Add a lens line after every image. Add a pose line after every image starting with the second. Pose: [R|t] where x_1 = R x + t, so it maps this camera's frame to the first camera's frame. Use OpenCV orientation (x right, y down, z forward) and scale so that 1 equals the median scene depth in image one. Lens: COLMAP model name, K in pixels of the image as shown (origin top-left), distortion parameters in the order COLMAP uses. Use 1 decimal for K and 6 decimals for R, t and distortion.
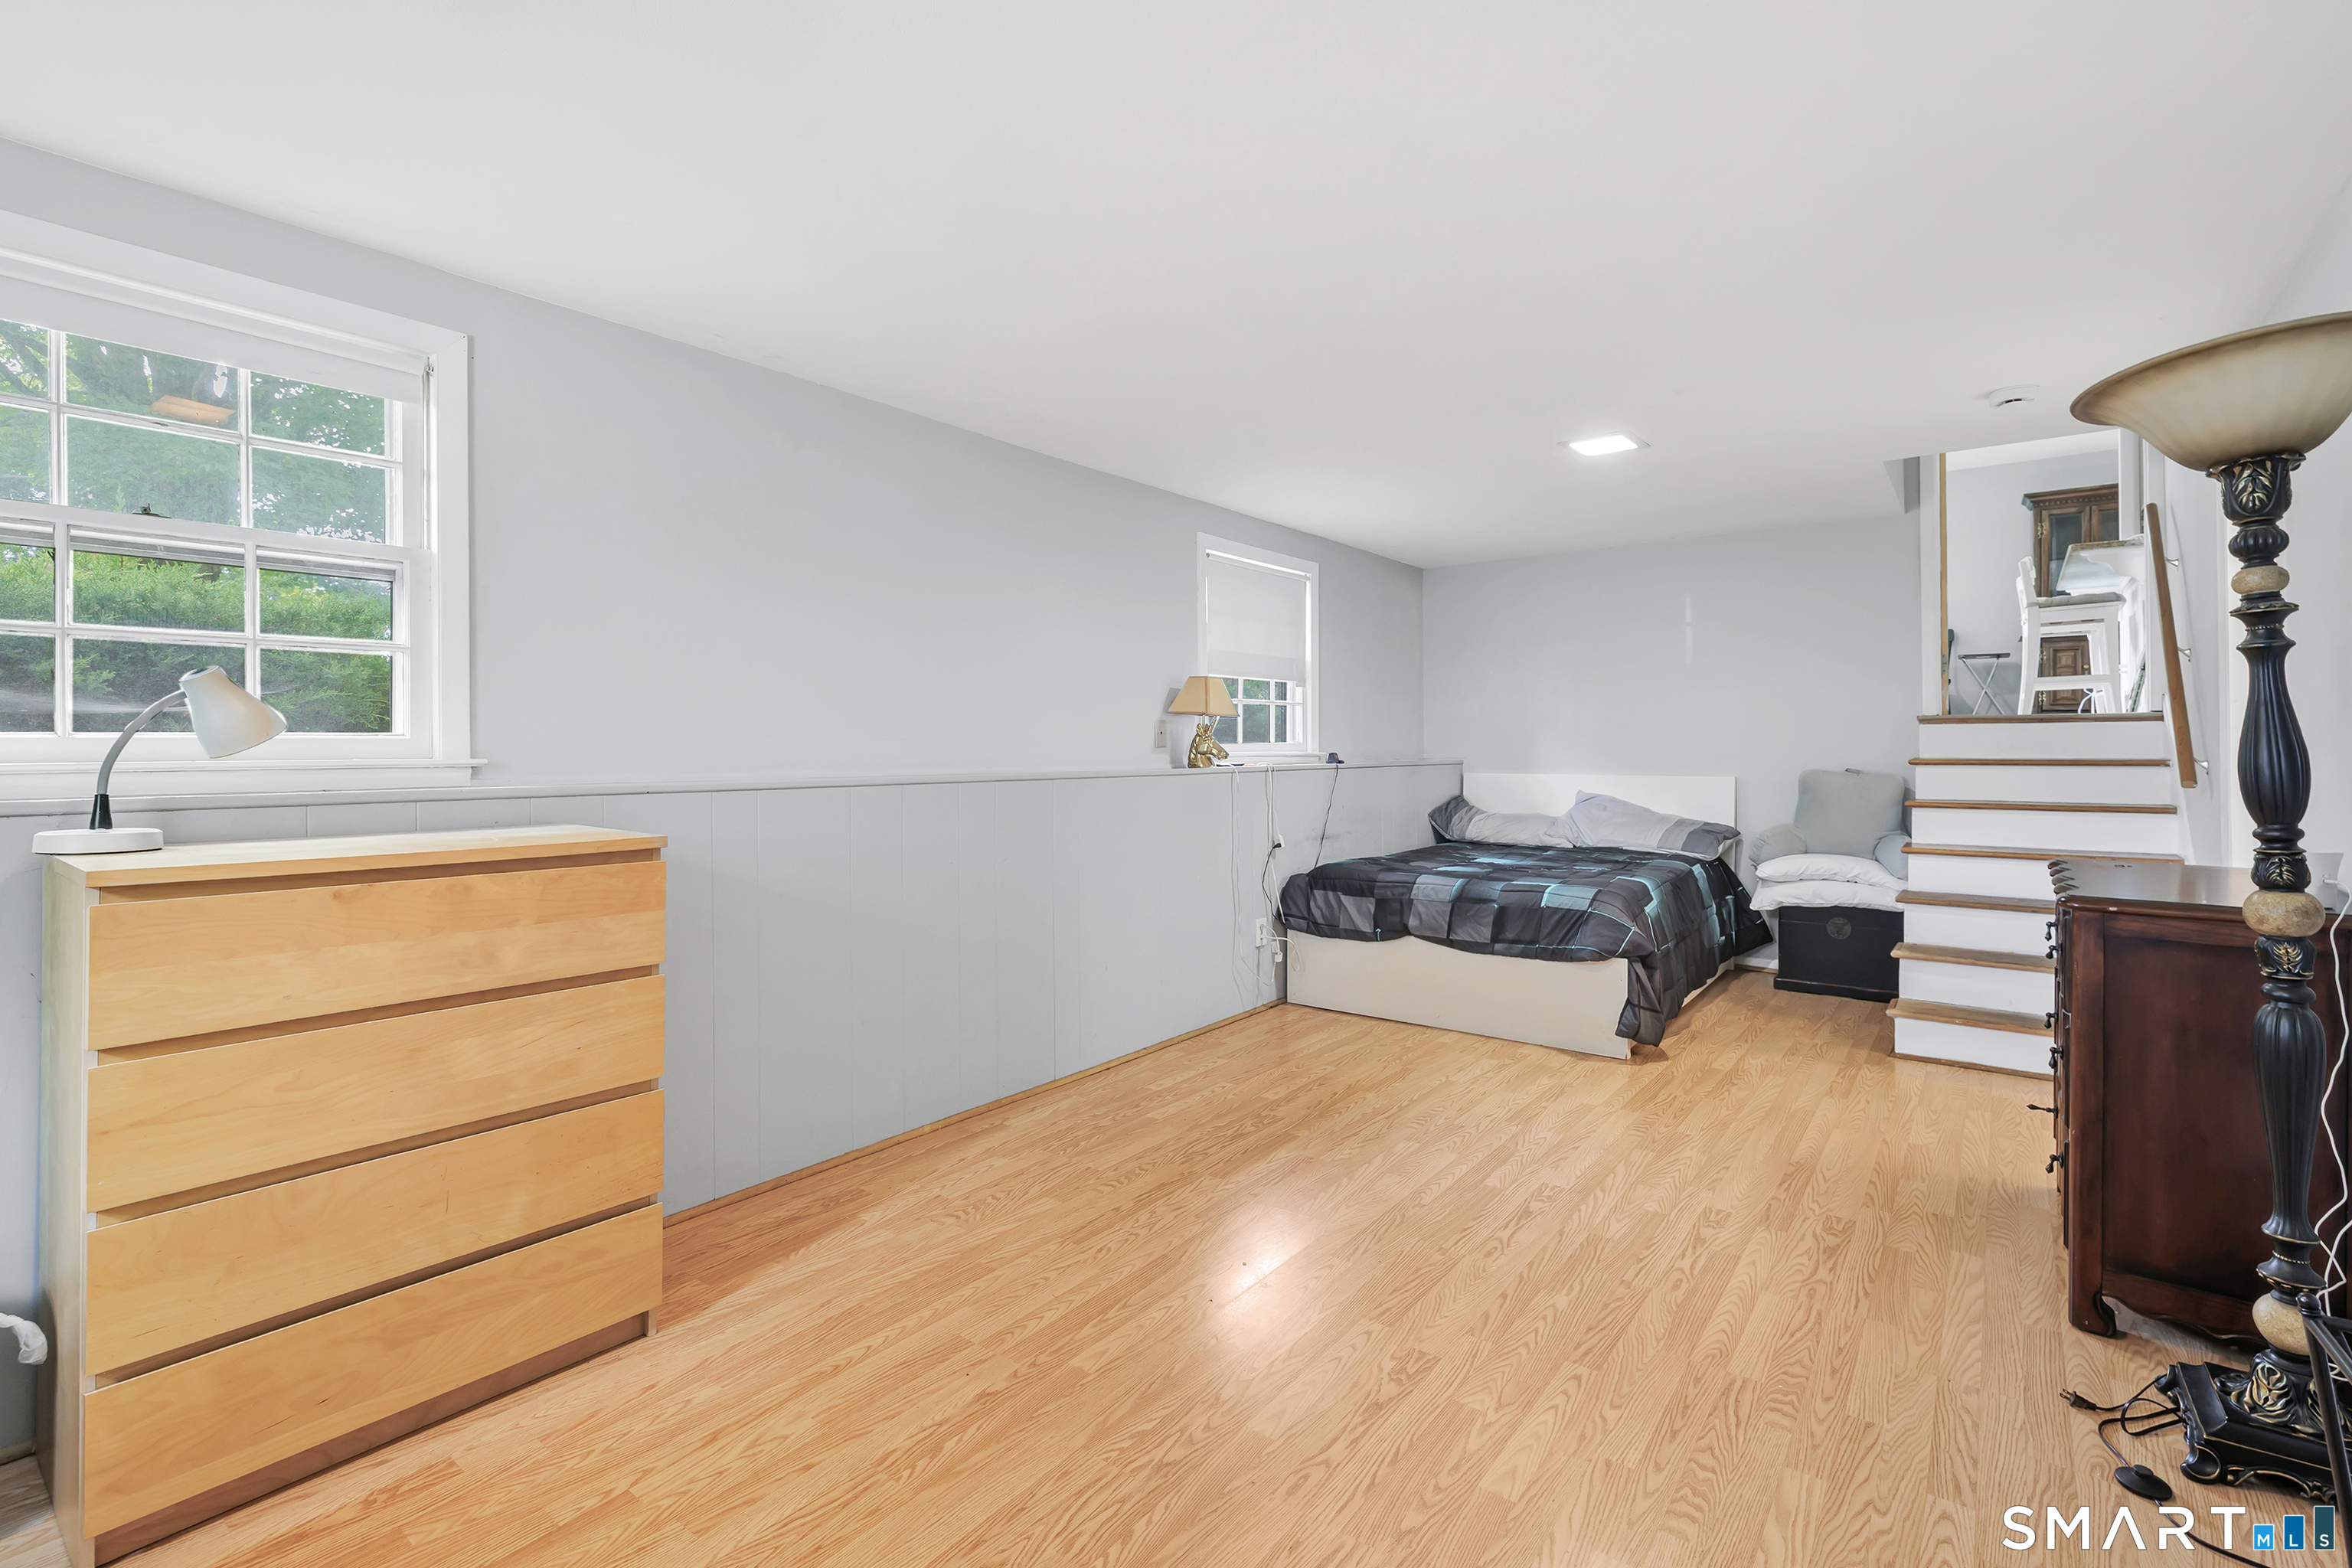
lens RADIAL K [[1058.3, 0, 1180.3], [0, 1058.3, 710.4], [0, 0, 1]] dist [0.003174, 0.001009]
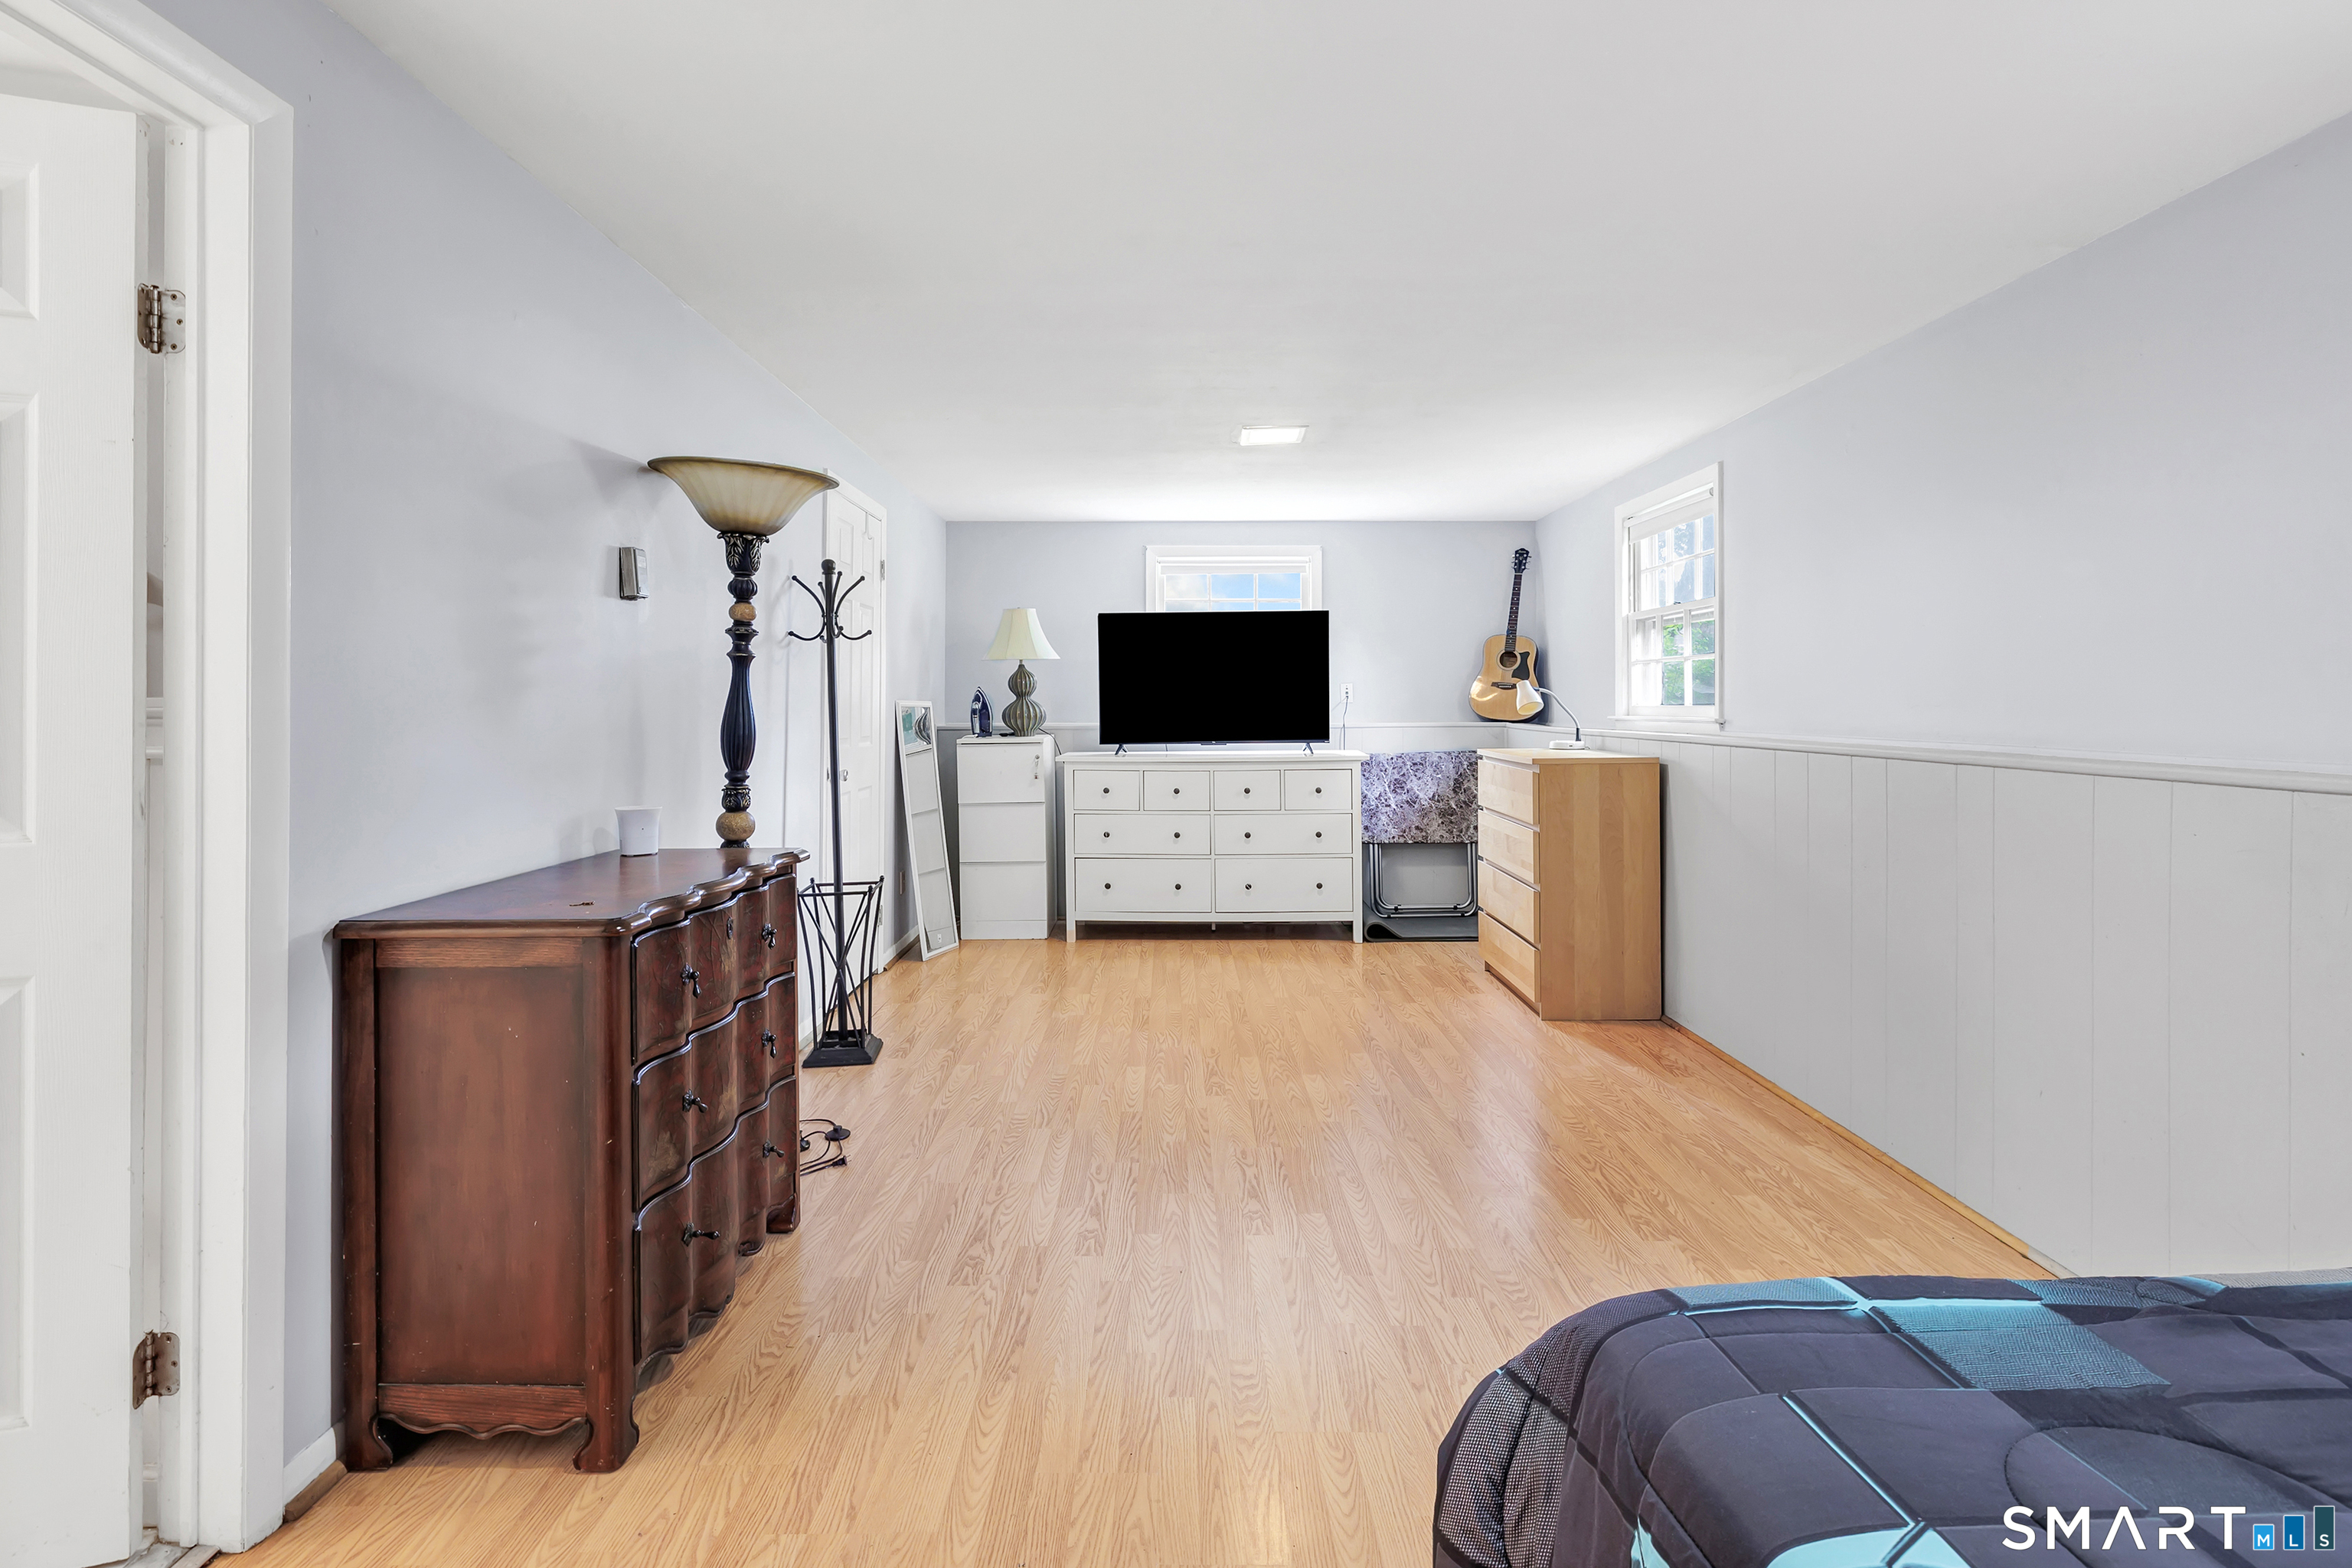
lens RADIAL K [[1058.3, 0, 1180.3], [0, 1058.3, 710.4], [0, 0, 1]] dist [0.003174, 0.001009]
pose [[-0.776033, 0.007607, -0.630647, 0.998042], [0.024174, 0.999551, -0.017689, 0.047541], [0.630229, -0.028973, -0.775868, 1.742789]]
